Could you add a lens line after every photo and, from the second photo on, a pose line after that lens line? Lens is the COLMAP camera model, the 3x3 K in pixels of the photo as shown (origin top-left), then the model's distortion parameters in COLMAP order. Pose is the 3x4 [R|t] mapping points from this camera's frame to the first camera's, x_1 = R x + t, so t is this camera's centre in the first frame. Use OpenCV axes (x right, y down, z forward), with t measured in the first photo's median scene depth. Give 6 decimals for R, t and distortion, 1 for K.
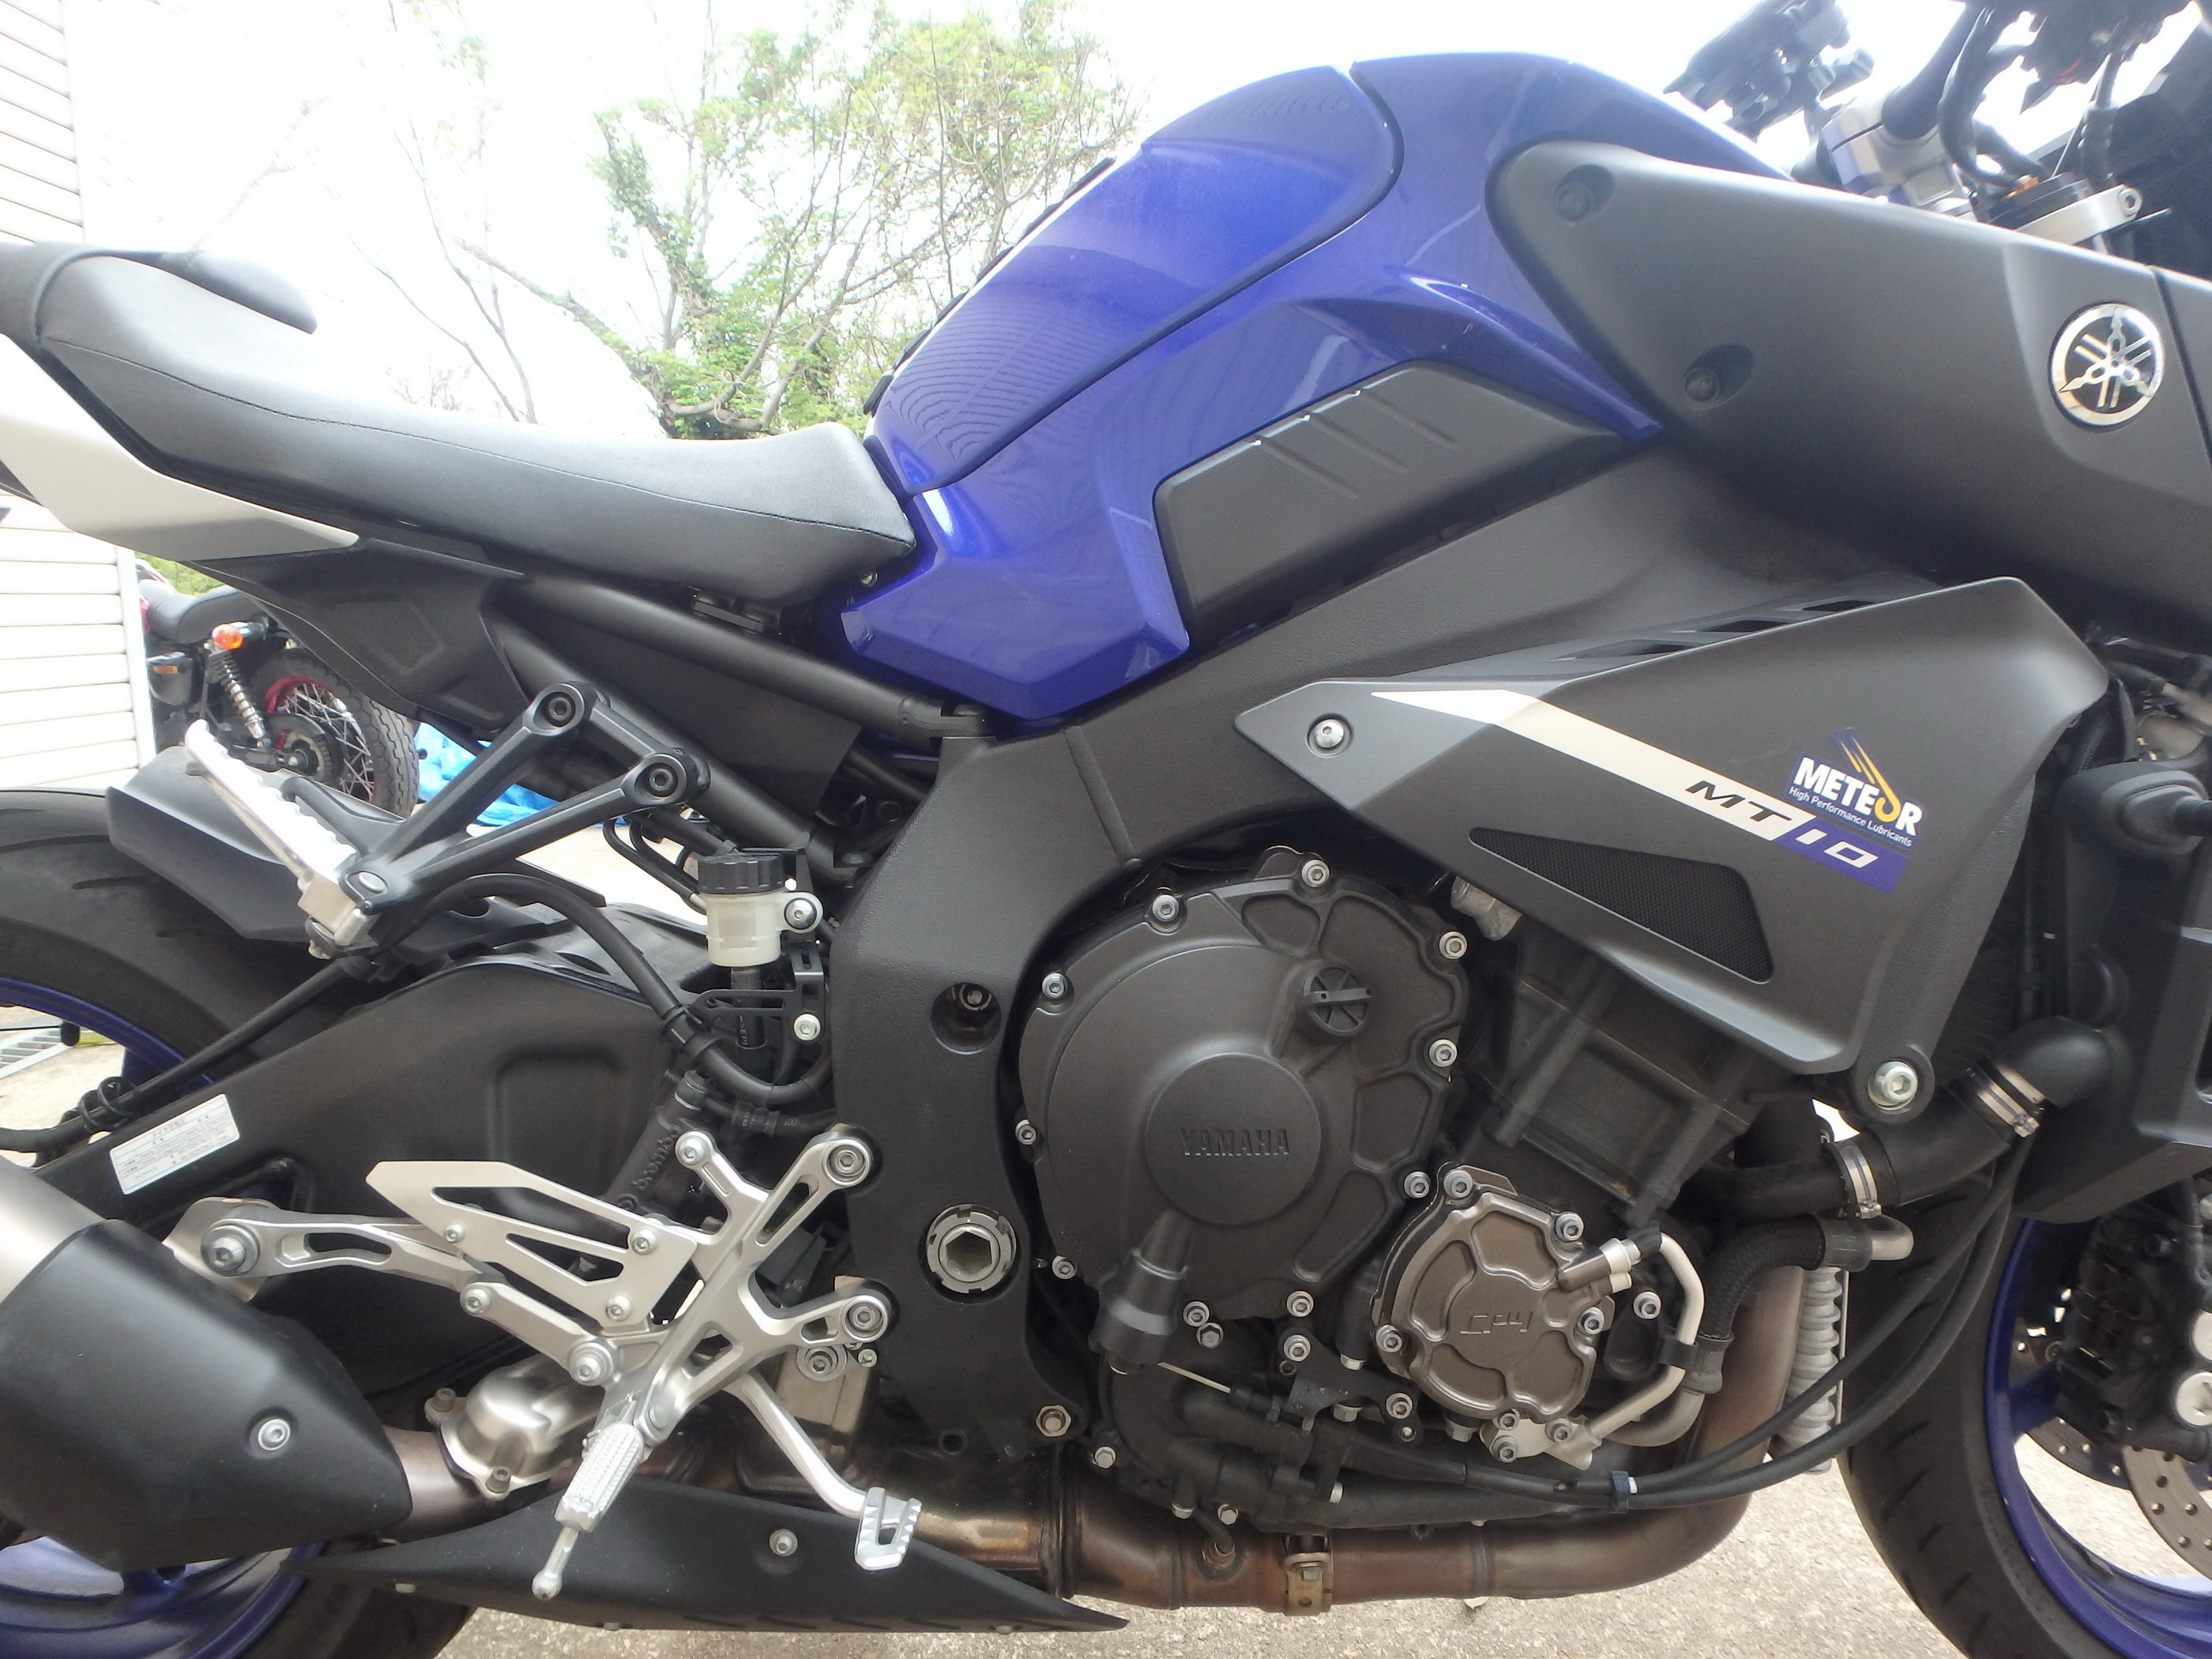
lens RADIAL K [[1373.2, 0, 1121.4], [0, 1373.2, 829.4], [0, 0, 1]] dist [-0.043266, 0.010216]
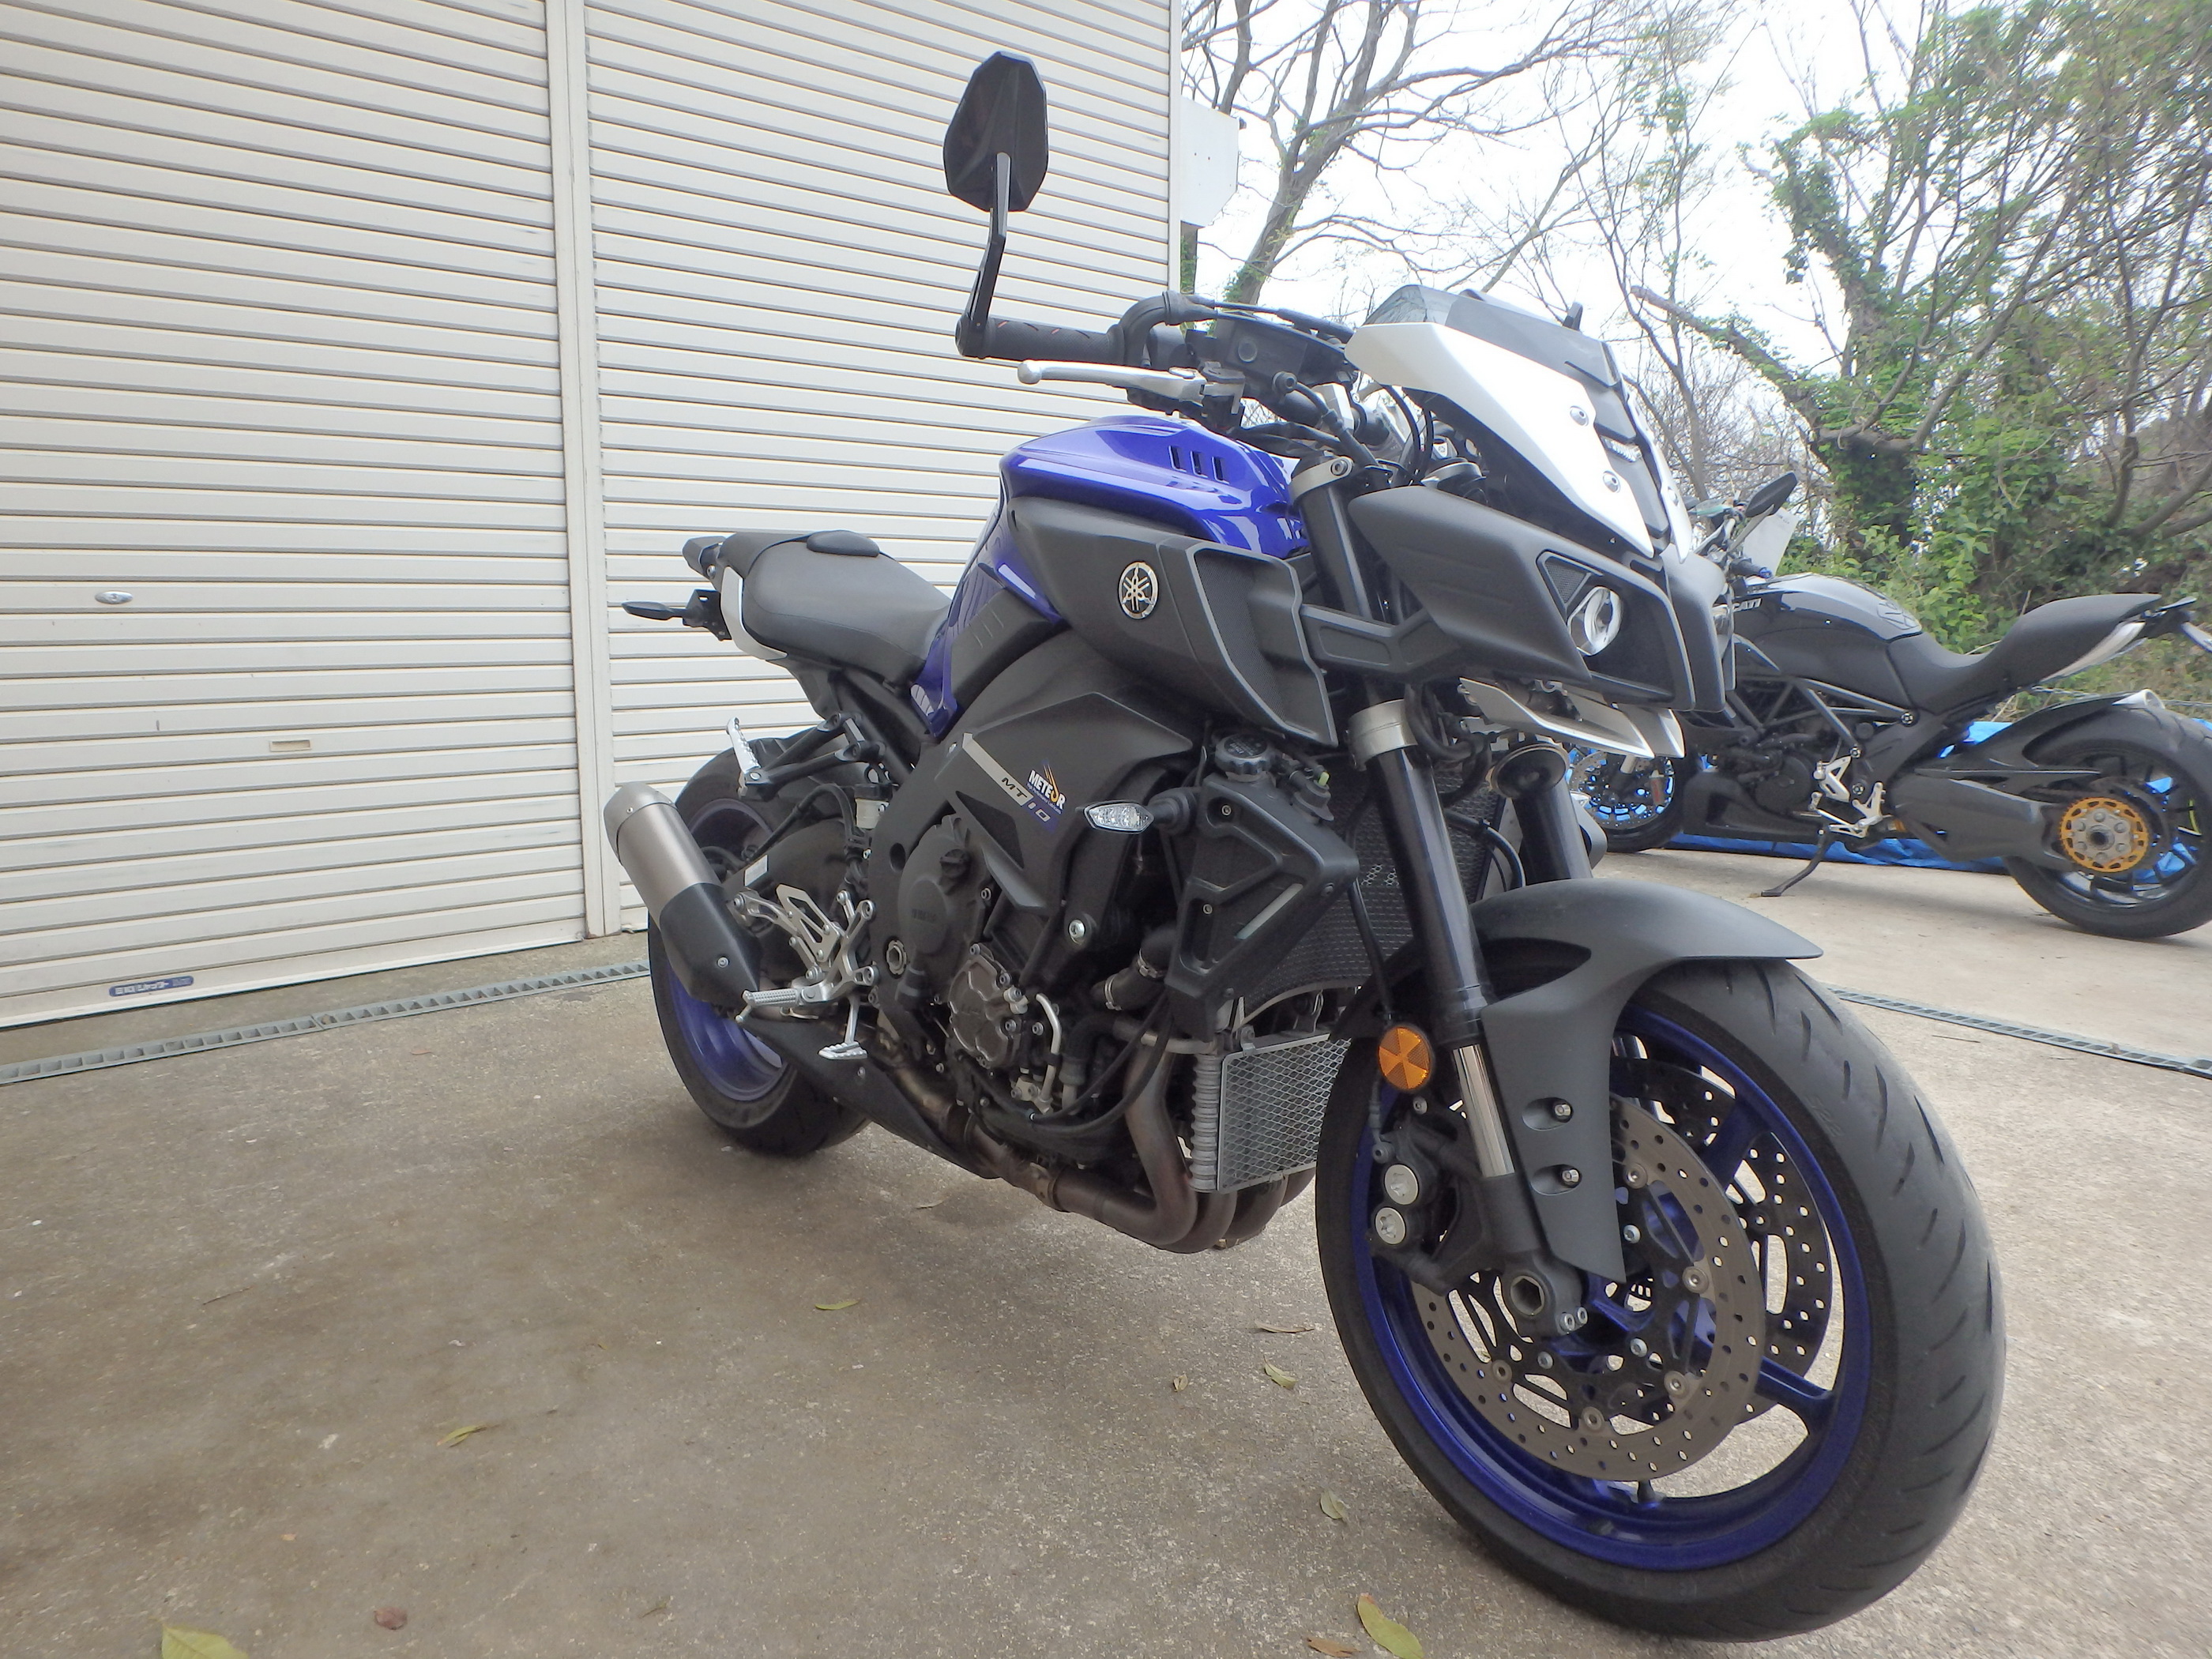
lens RADIAL K [[1455.3, 0, 1115.0], [0, 1455.3, 829.7], [0, 0, 1]] dist [-0.054152, 0.013353]
pose [[0.645992, 0.112028, -0.755079, 2.025352], [-0.126807, 0.991177, 0.038571, -0.055006], [0.752738, 0.070833, 0.654498, -0.386129]]
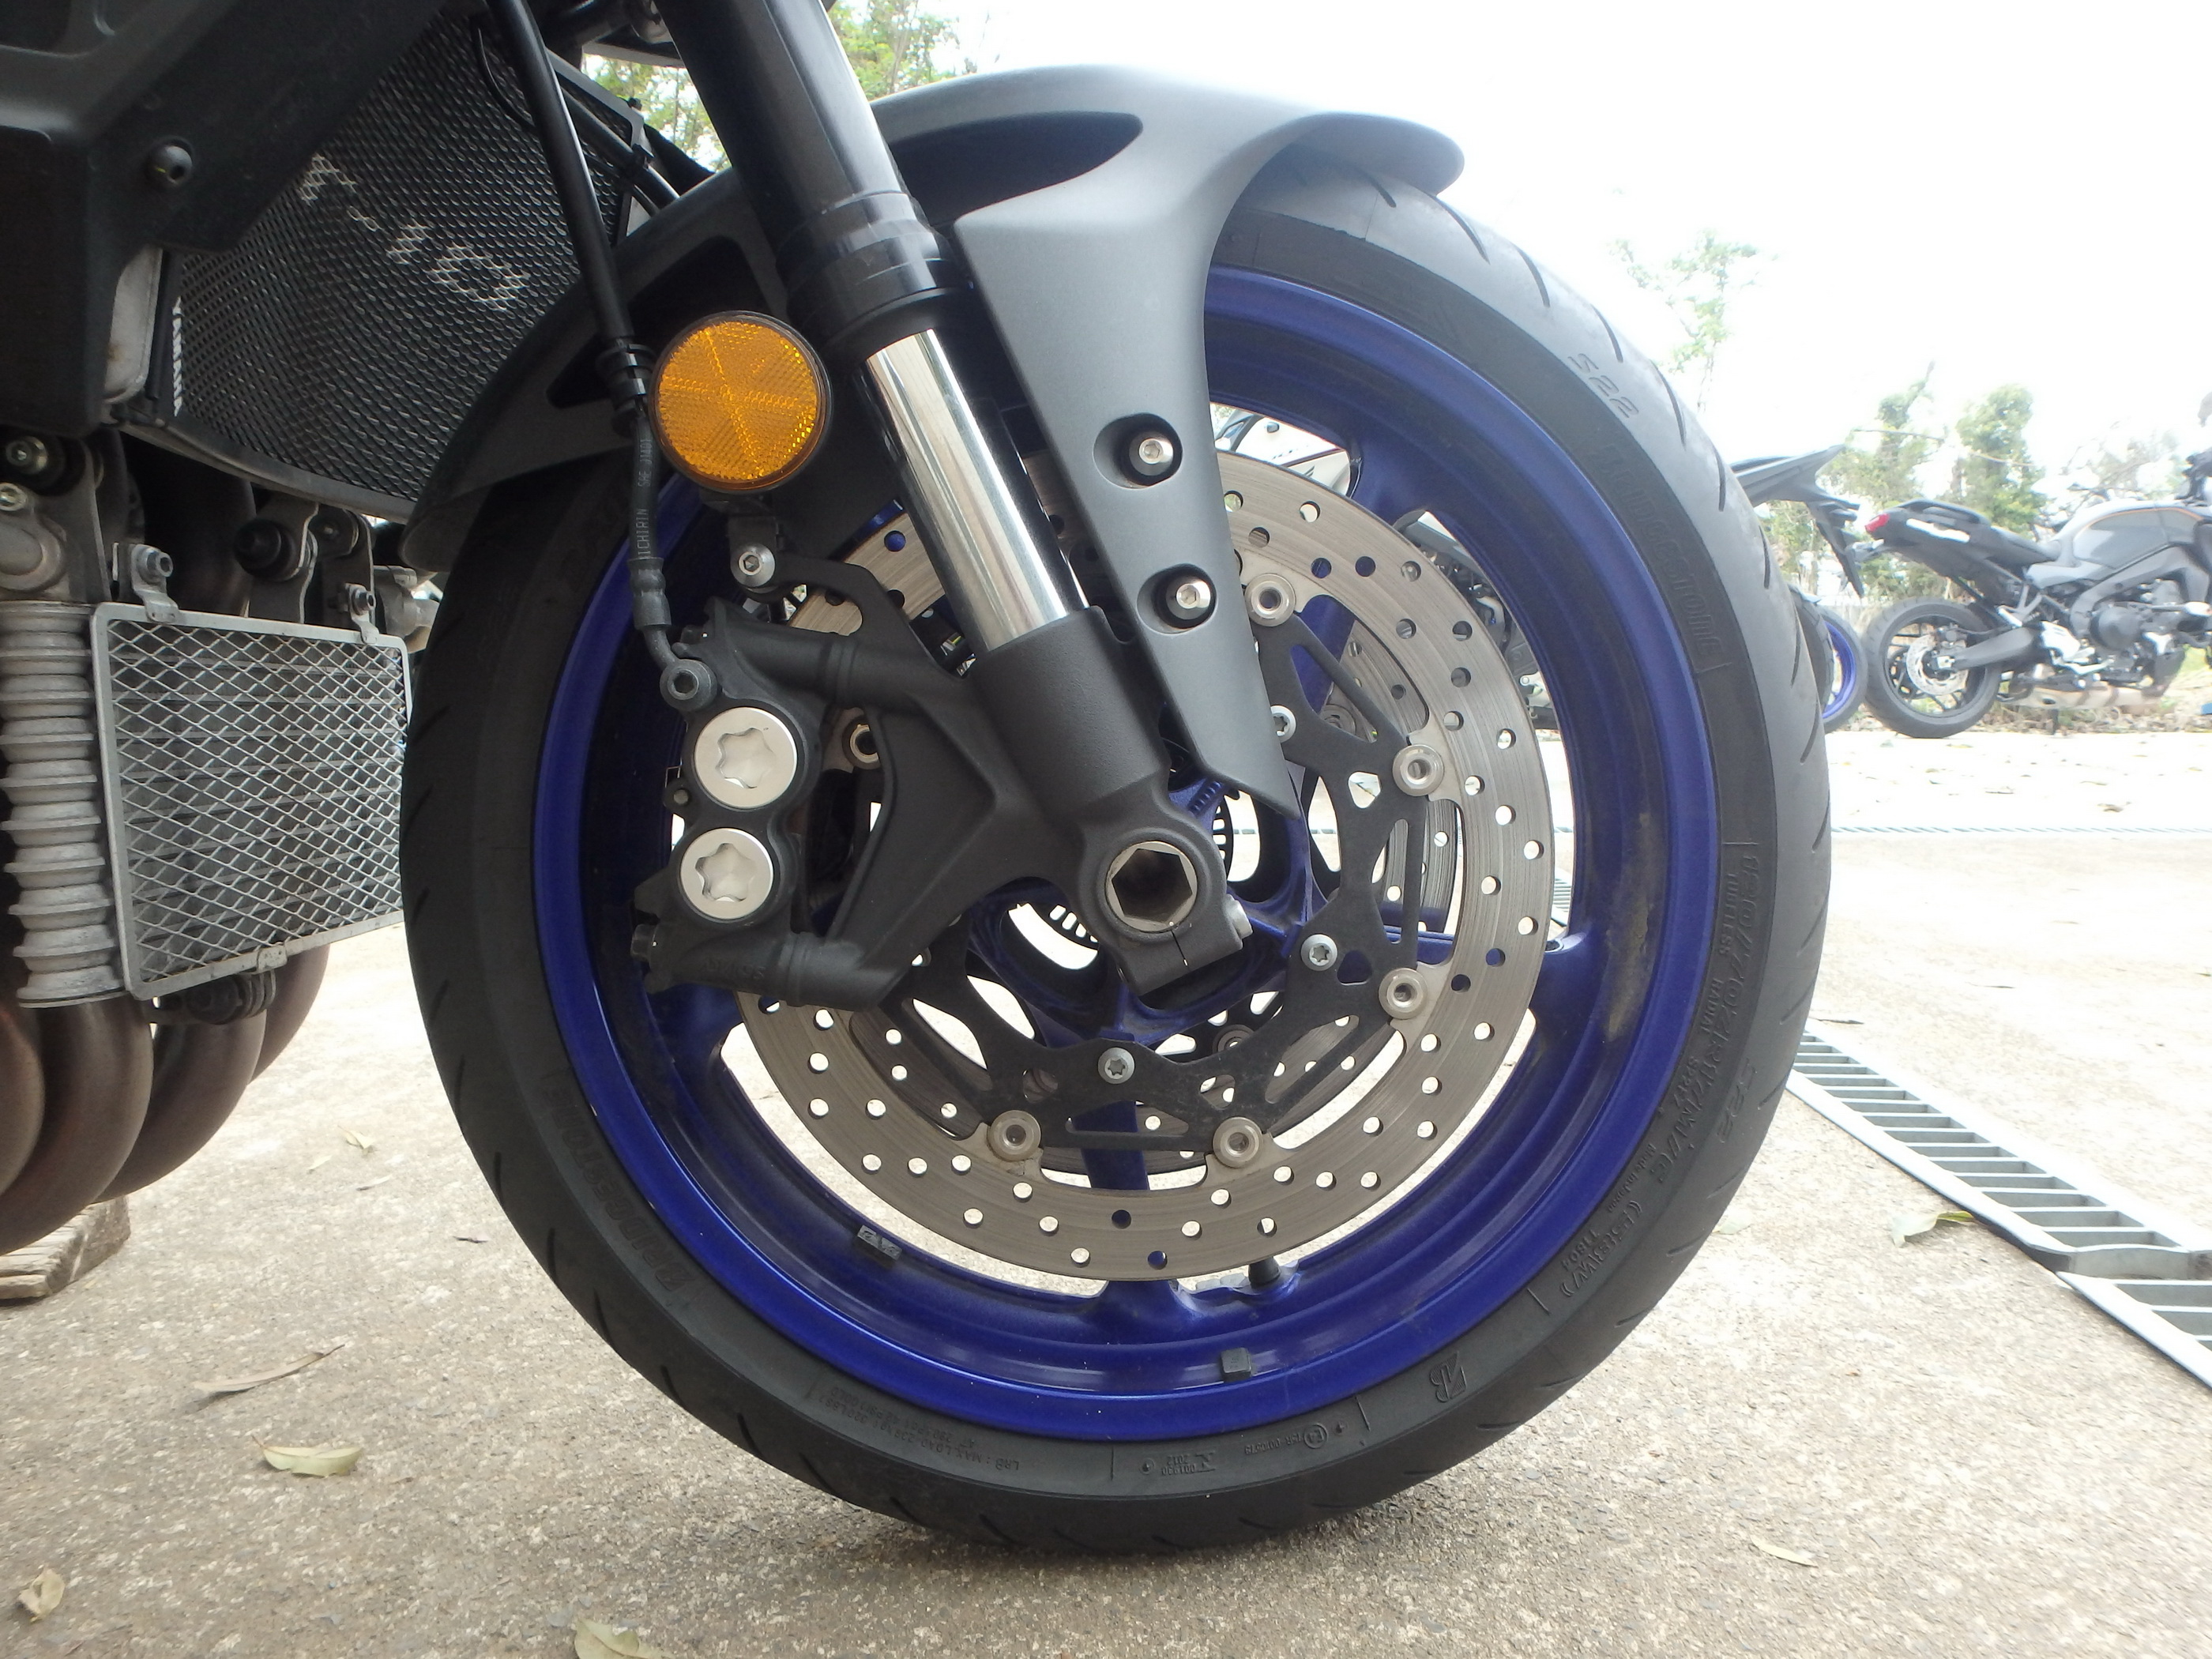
lens RADIAL K [[1373.2, 0, 1123.4], [0, 1373.2, 835.9], [0, 0, 1]] dist [-0.043266, 0.010216]
pose [[0.999528, -0.028196, 0.012217, 1.098927], [0.028540, 0.999174, -0.028939, 0.484627], [-0.011391, 0.029274, 0.999507, 0.435048]]
